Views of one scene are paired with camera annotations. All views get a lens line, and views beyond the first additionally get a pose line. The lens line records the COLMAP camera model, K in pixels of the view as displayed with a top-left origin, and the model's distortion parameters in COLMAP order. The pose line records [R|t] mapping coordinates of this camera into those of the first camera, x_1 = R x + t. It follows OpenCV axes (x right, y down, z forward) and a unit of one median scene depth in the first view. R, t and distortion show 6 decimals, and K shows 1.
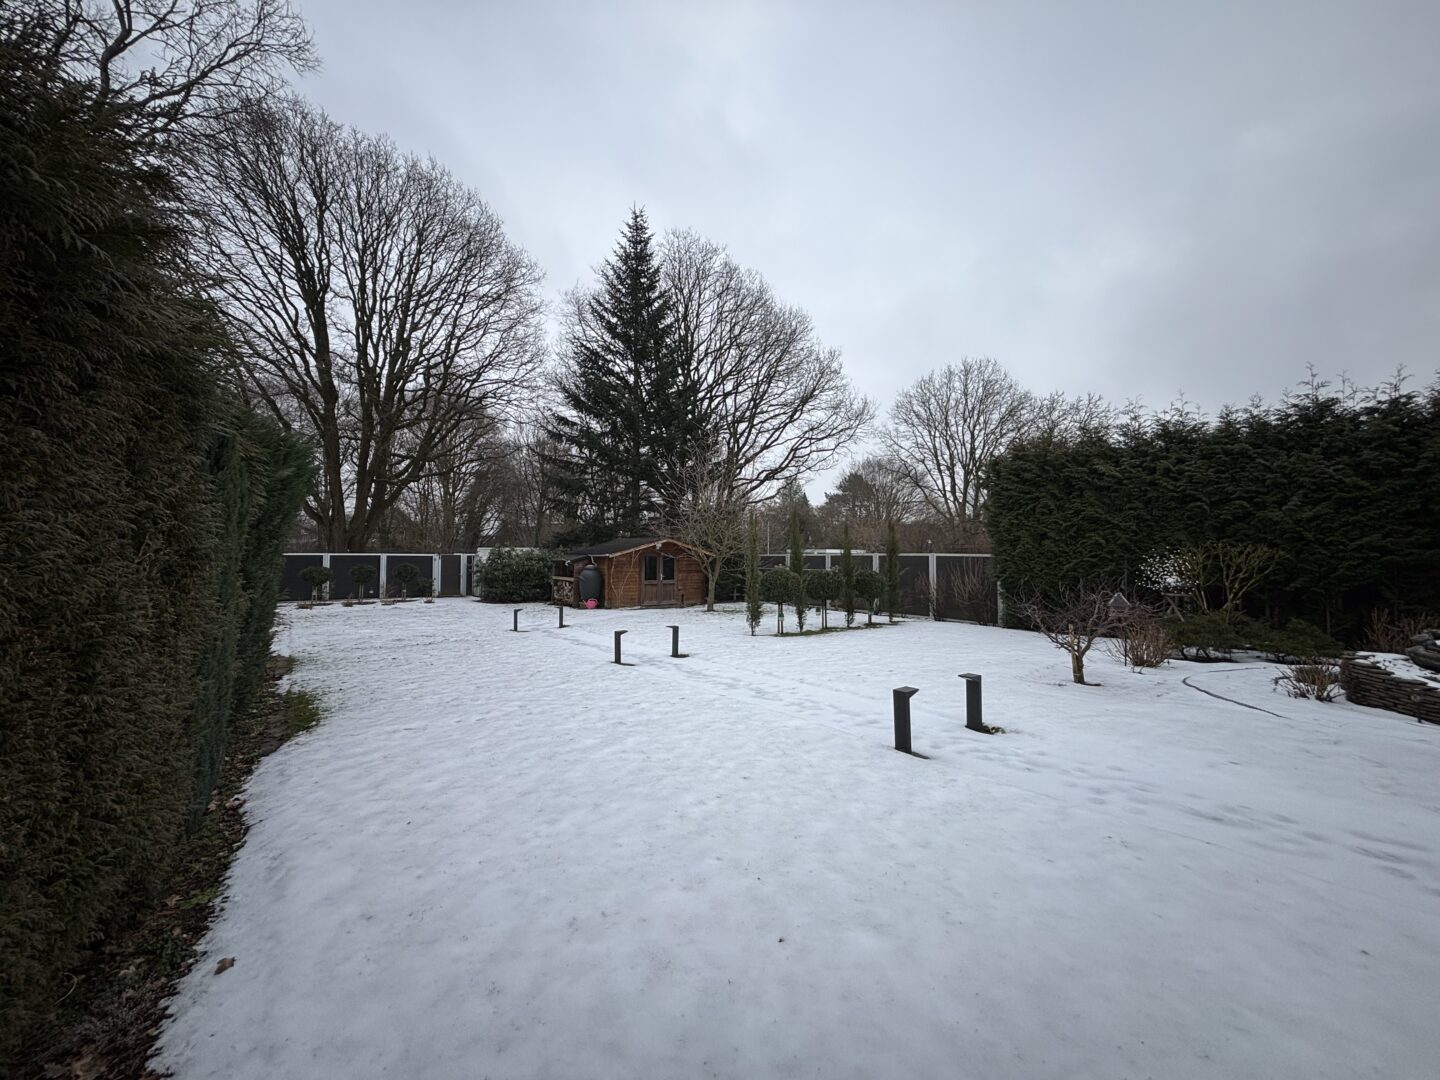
lens RADIAL K [[578.3, 0, 724.8], [0, 578.3, 539.7], [0, 0, 1]] dist [-0.000924, -0.000862]
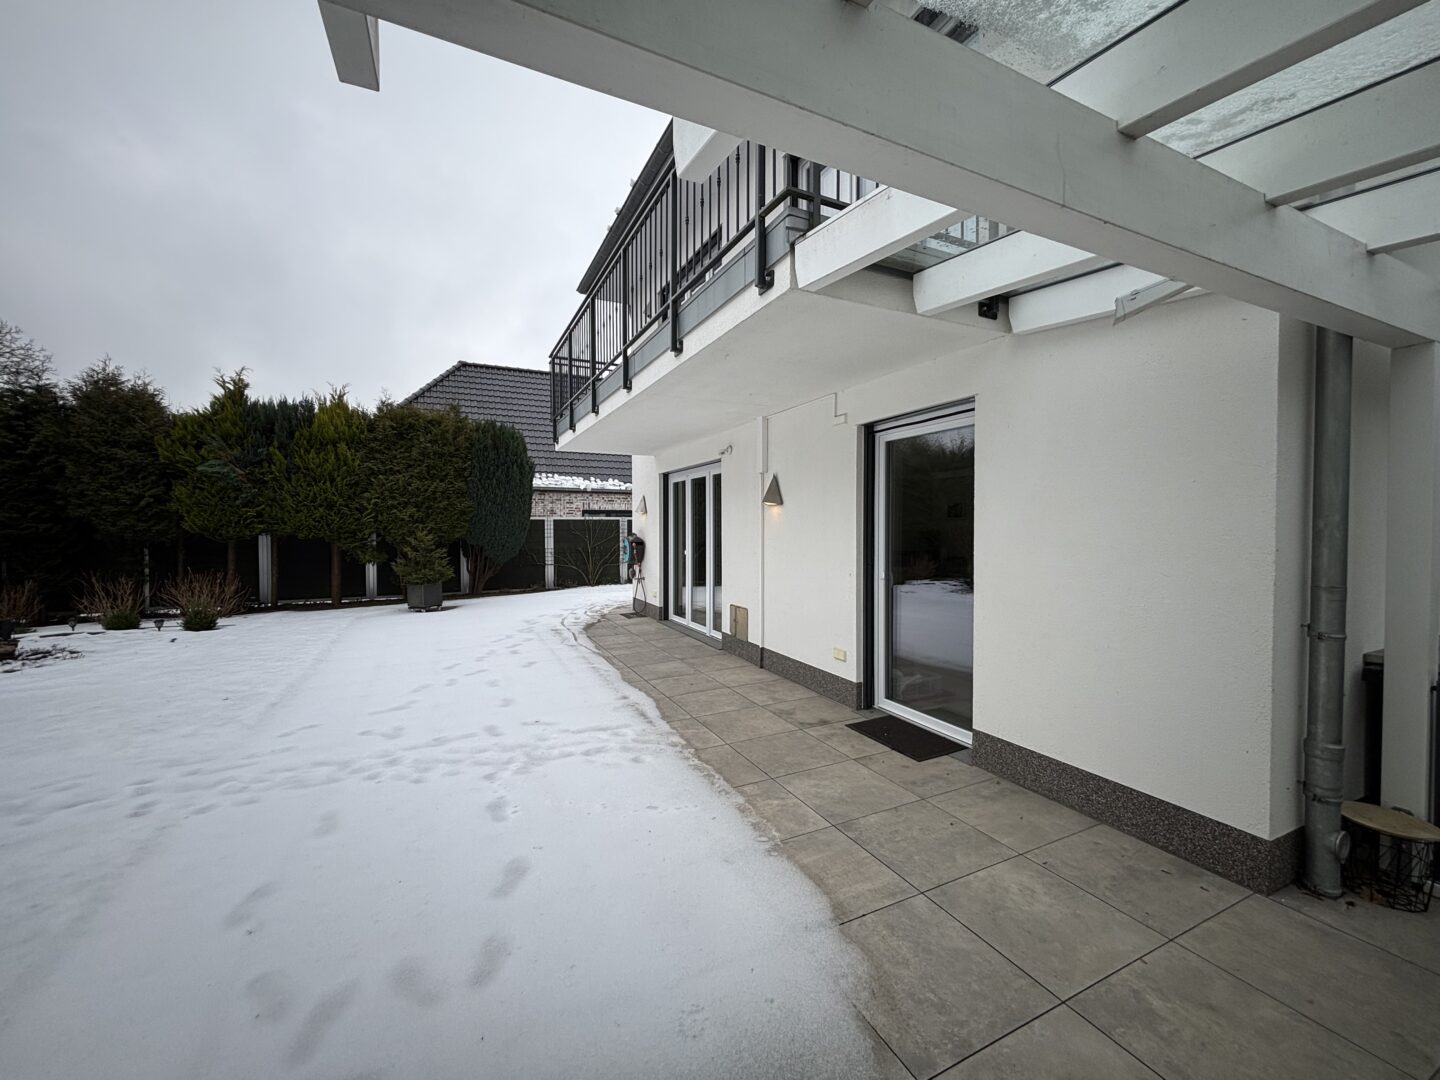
lens RADIAL K [[578.3, 0, 721.2], [0, 578.3, 540.7], [0, 0, 1]] dist [-0.000924, -0.000862]
pose [[0.205706, -0.029464, 0.978170, 0.114931], [-0.019769, 0.999218, 0.034255, -0.005001], [-0.978414, -0.026384, 0.204962, -0.159237]]
